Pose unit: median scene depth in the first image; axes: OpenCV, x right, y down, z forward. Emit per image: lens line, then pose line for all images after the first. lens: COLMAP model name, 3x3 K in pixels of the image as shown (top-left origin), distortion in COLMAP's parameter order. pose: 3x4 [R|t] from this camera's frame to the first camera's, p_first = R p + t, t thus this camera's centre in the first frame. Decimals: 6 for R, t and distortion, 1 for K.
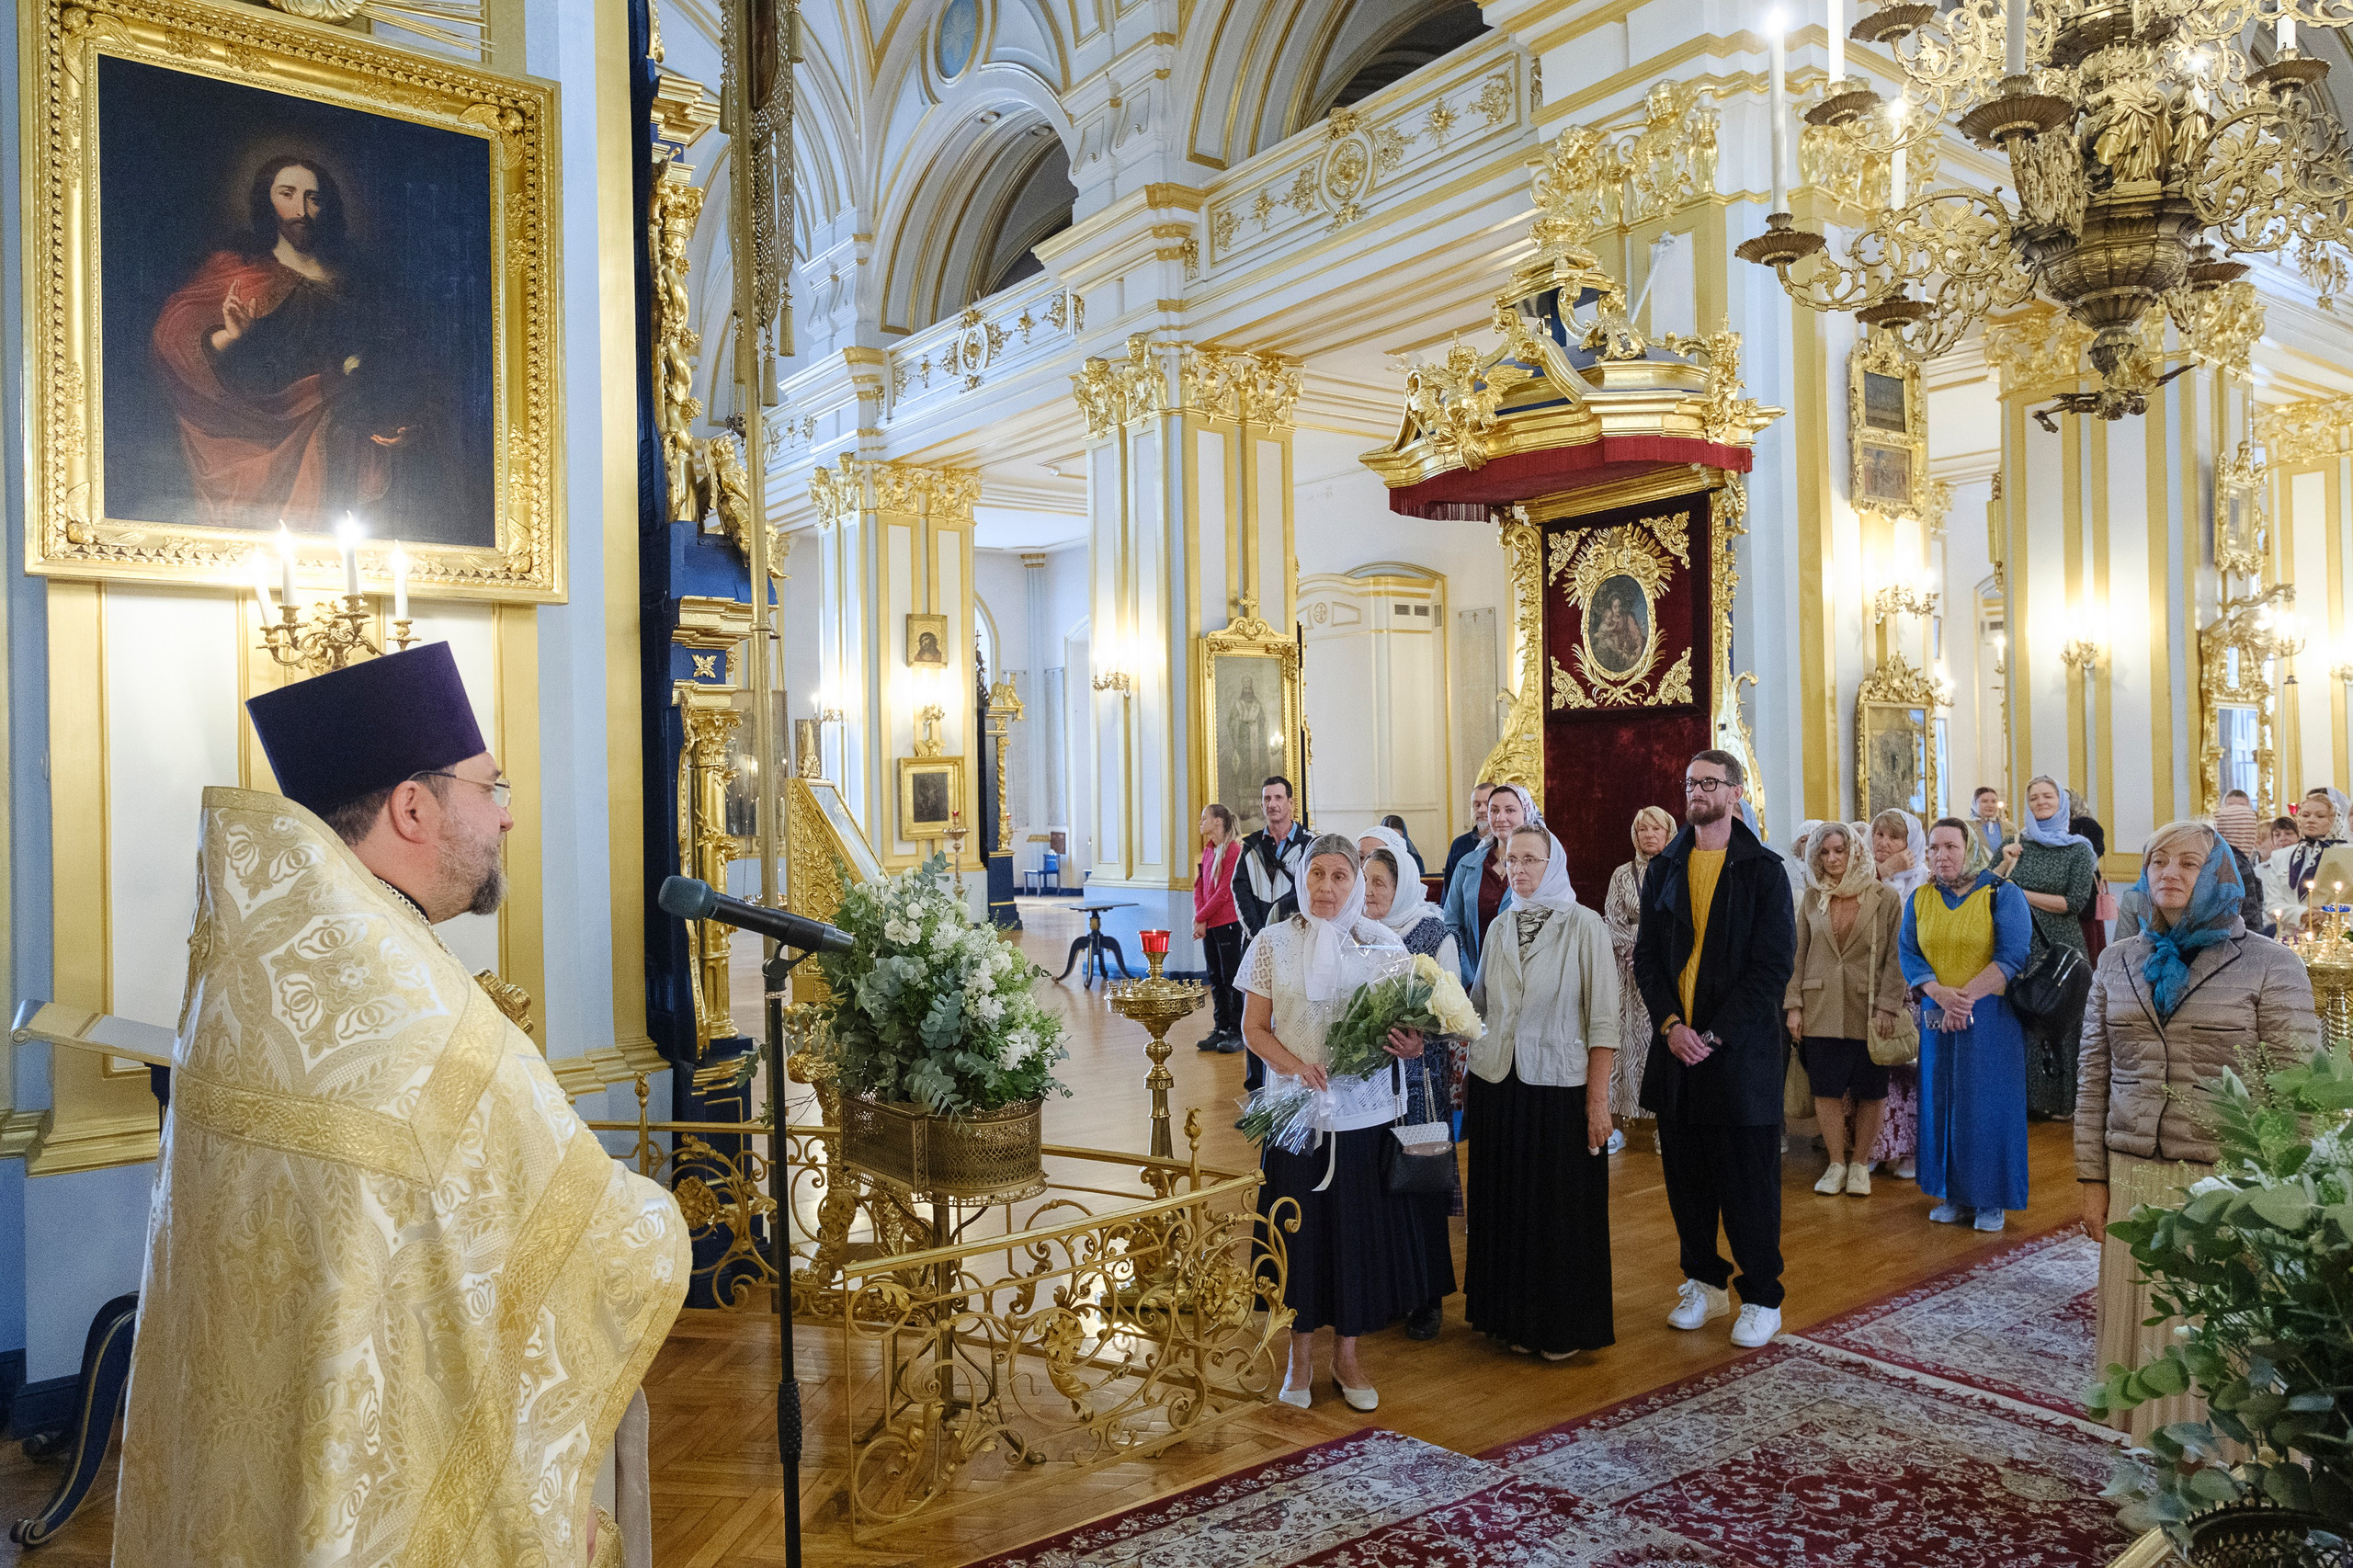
lens RADIAL K [[1592.1, 0, 1179.0], [0, 1592.1, 767.0], [0, 0, 1]] dist [0.000773, 0.006363]
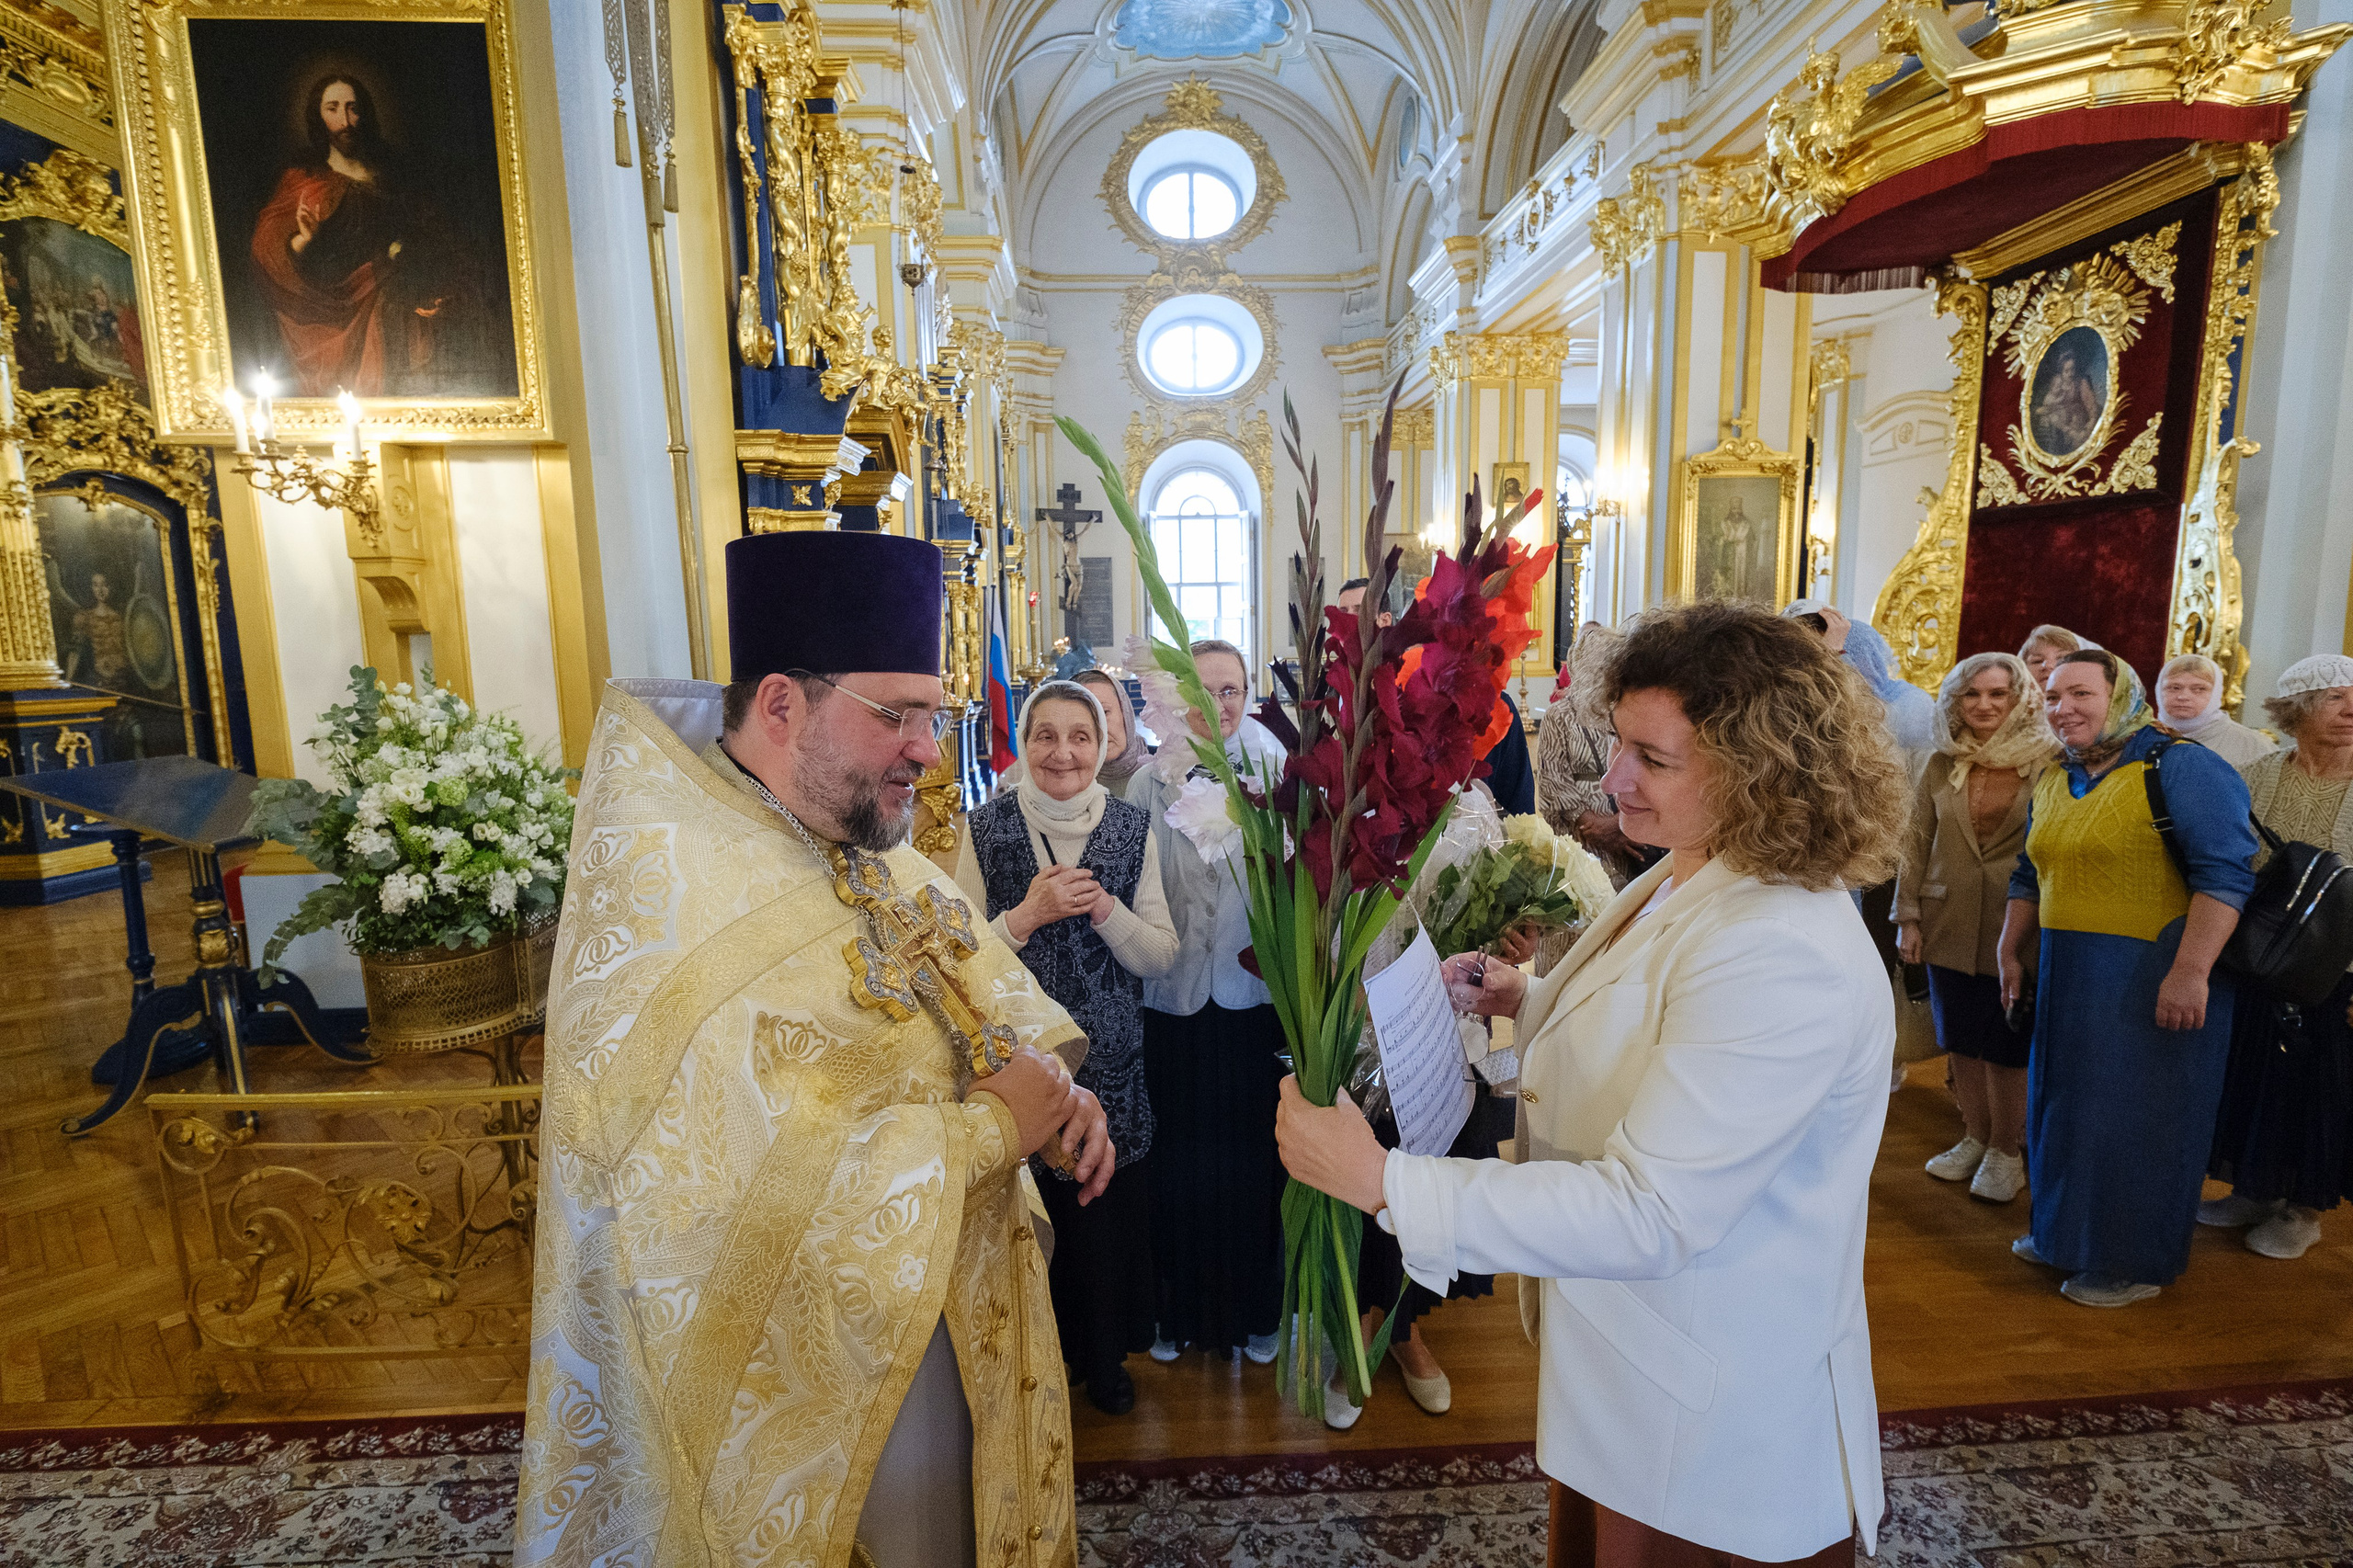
lens RADIAL K [[1110.2, 0, 1185.2], [0, 1110.2, 771.9], [0, 0, 1]] dist [0.001183, -0.001432]
pose [[0.833667, 0.077593, -0.546789, 0.218475], [0.009268, 0.987976, 0.154332, 0.006917], [0.552189, -0.133729, 0.822924, 0.268687]]
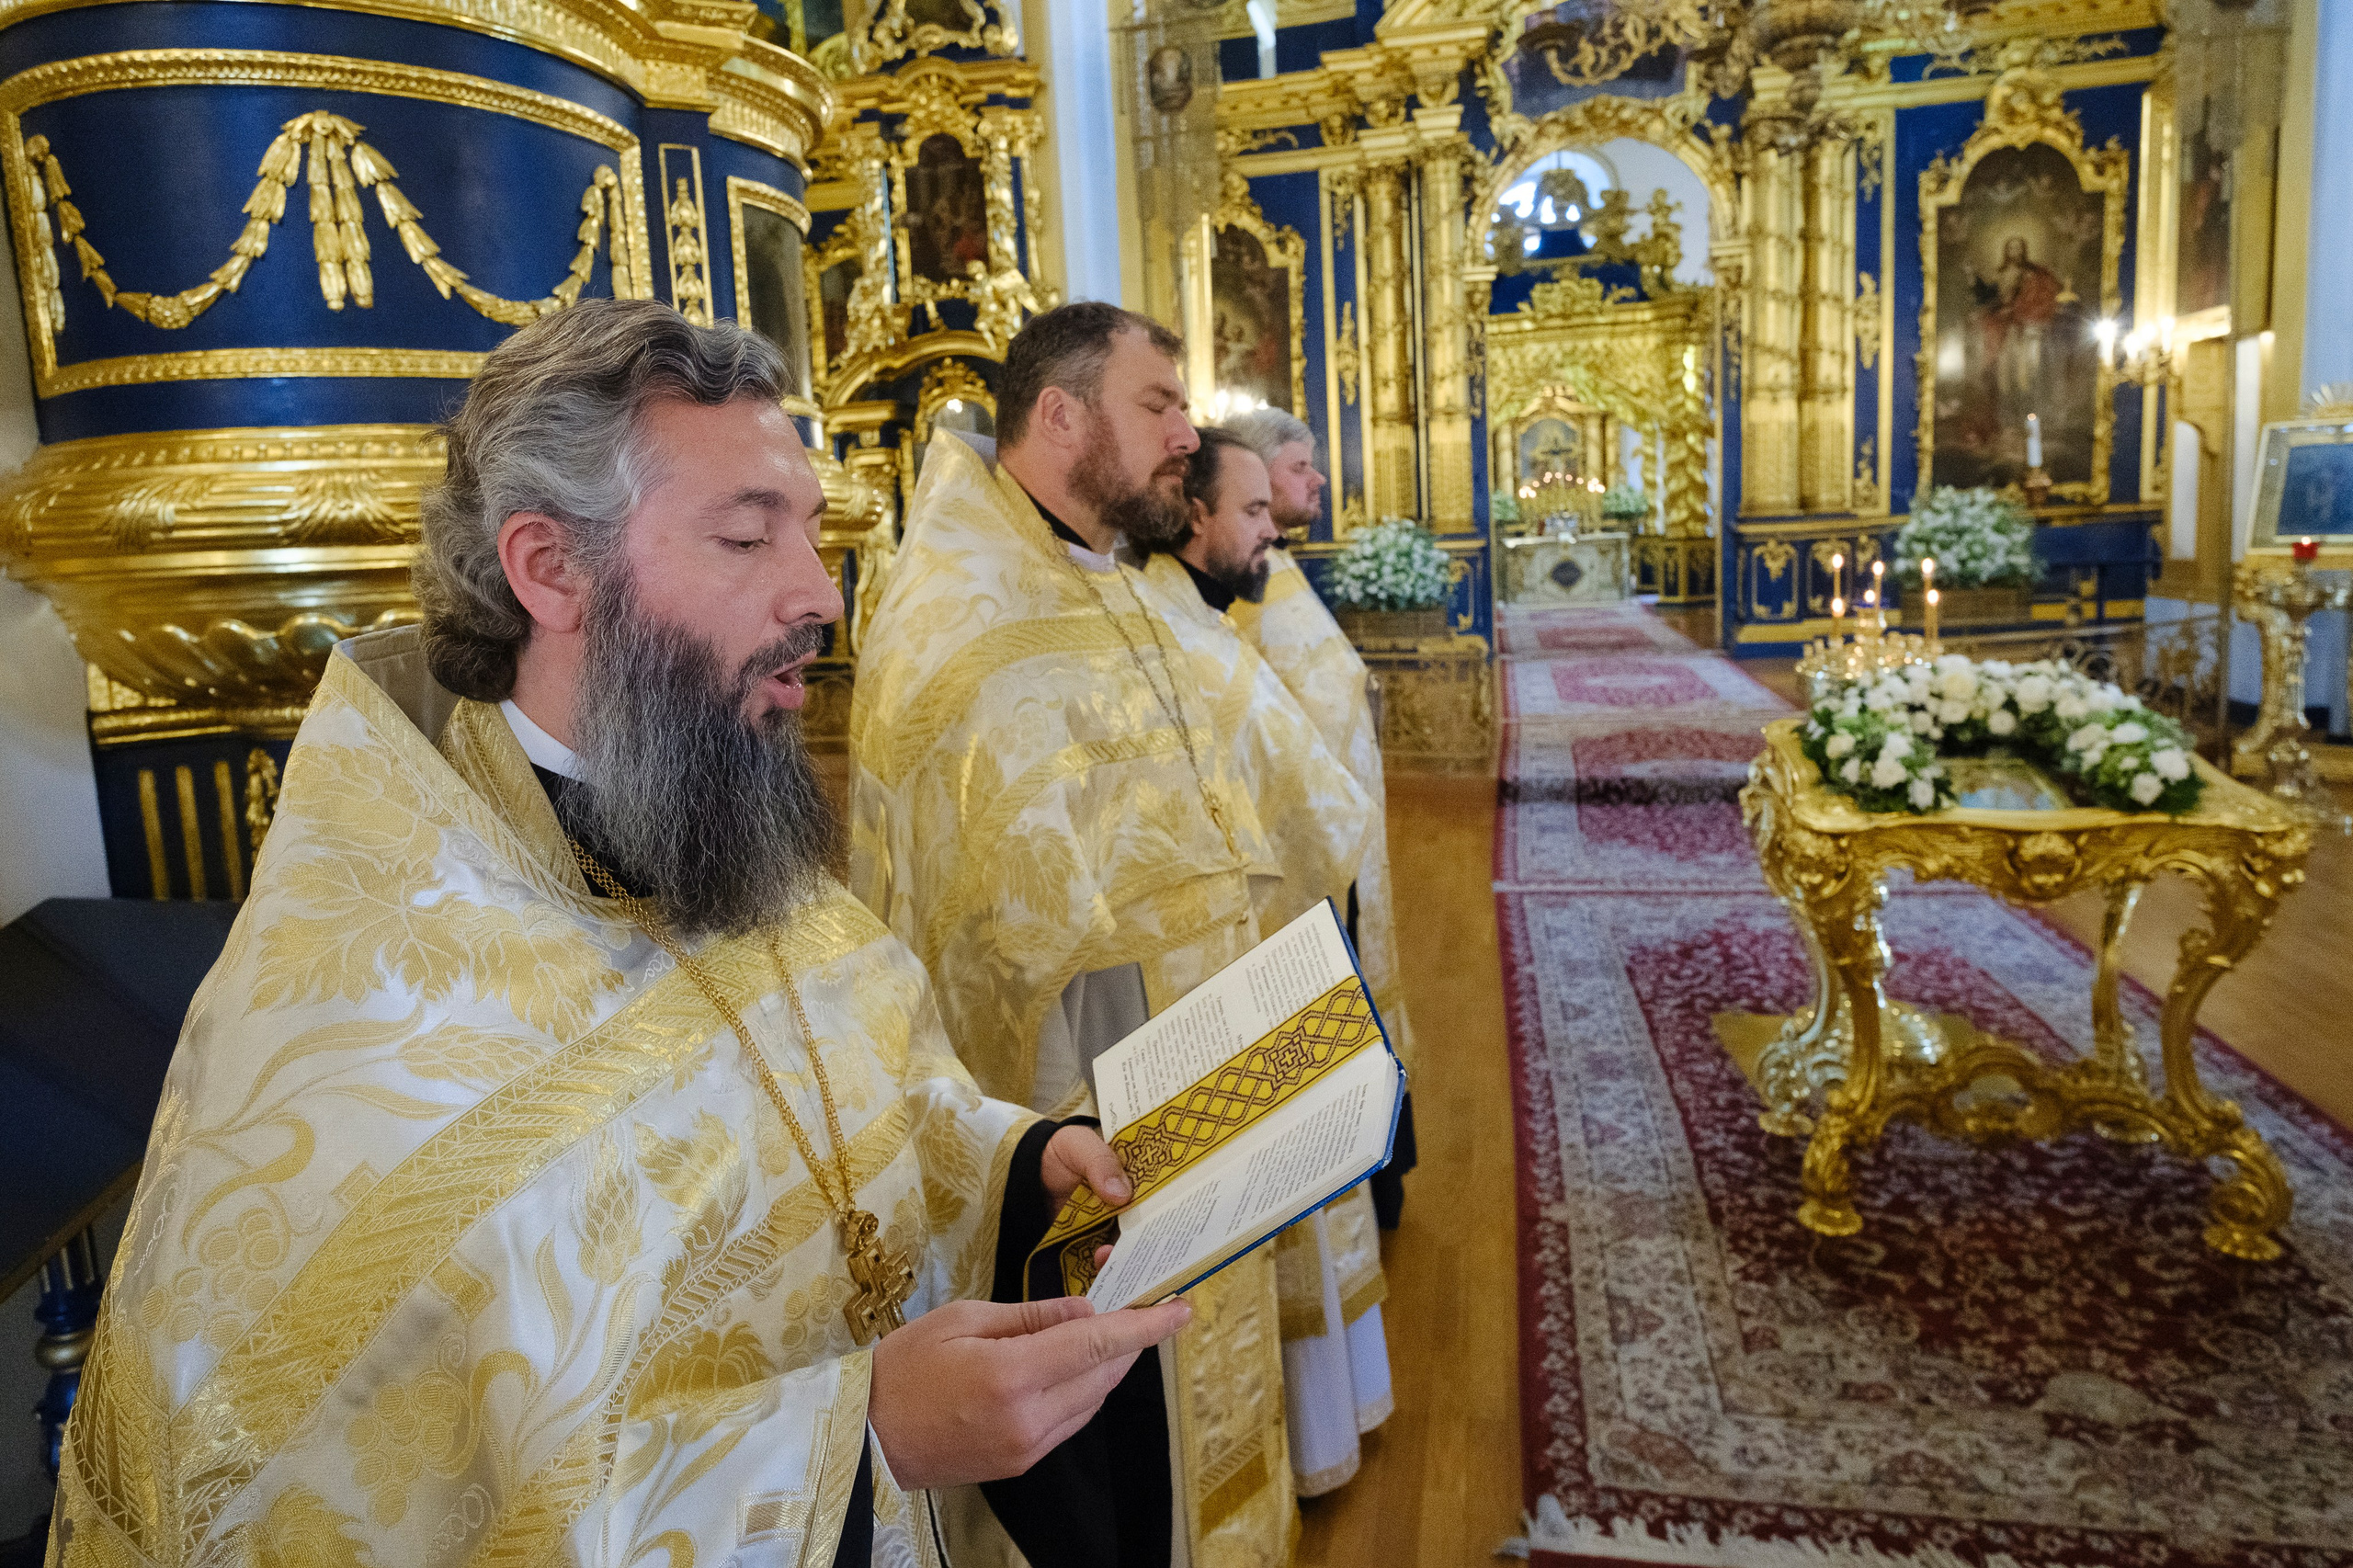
lens RADIAL K [[1433.7, 0, 1177.6], [0, 1433.7, 713.2], [0, 0, 1]] dist [0.001508, 0.000425]
pose [[-0.750779, 0.142829, -0.644927, 0.781169], [0.072018, 0.988222, 0.135020, 0.009861], [0.656616, 0.054924, -0.752223, 0.699413]]
